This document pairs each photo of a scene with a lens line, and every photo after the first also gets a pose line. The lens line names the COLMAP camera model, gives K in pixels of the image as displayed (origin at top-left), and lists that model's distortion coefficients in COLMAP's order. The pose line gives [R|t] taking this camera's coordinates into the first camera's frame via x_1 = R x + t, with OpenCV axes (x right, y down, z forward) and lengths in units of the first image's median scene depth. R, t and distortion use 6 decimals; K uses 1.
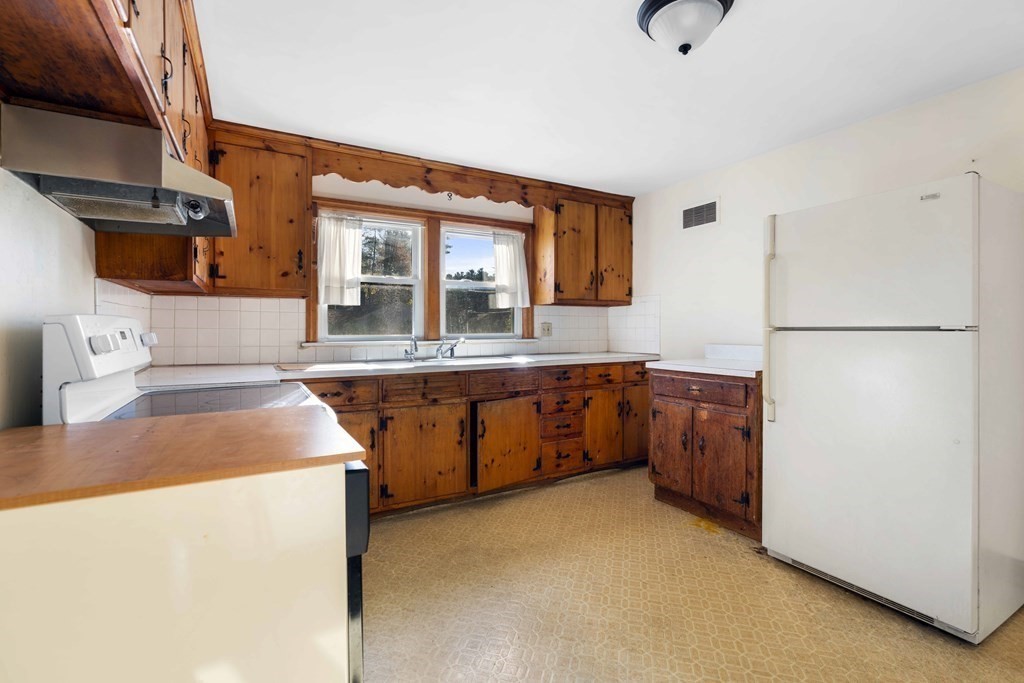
lens RADIAL K [[462.1, 0, 508.5], [0, 462.1, 334.4], [0, 0, 1]] dist [-0.012378, 0.005568]
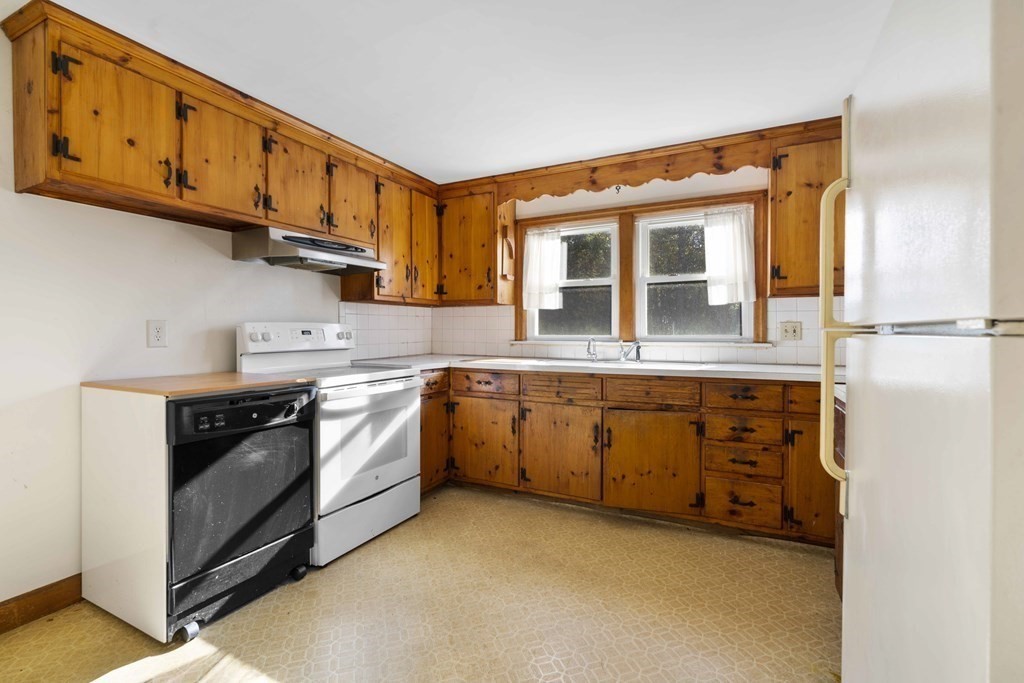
lens RADIAL K [[464.4, 0, 510.2], [0, 464.4, 337.5], [0, 0, 1]] dist [-0.003442, 0.005738]
pose [[0.555738, 0.015563, -0.831212, 0.556859], [-0.011002, 0.999875, 0.011366, -0.004474], [0.831285, 0.002828, 0.555840, 0.294838]]
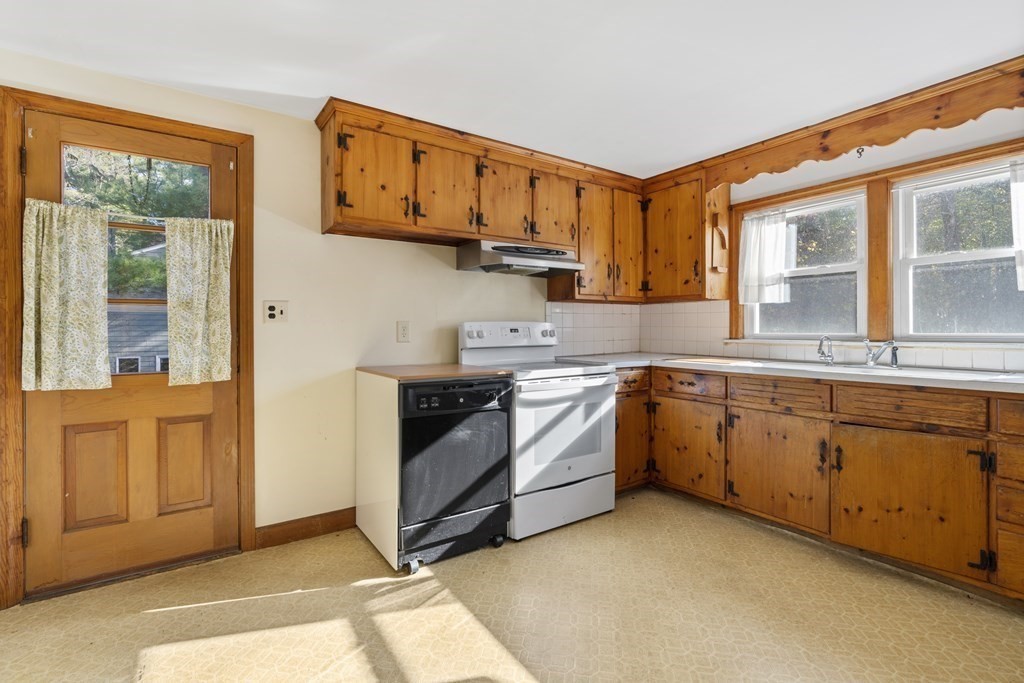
lens RADIAL K [[470.9, 0, 515.3], [0, 470.9, 331.8], [0, 0, 1]] dist [-0.001571, 0.006138]
pose [[0.100656, 0.009643, -0.994875, 0.606926], [-0.007534, 0.999932, 0.008930, -0.005857], [0.994893, 0.006597, 0.100721, 0.363780]]
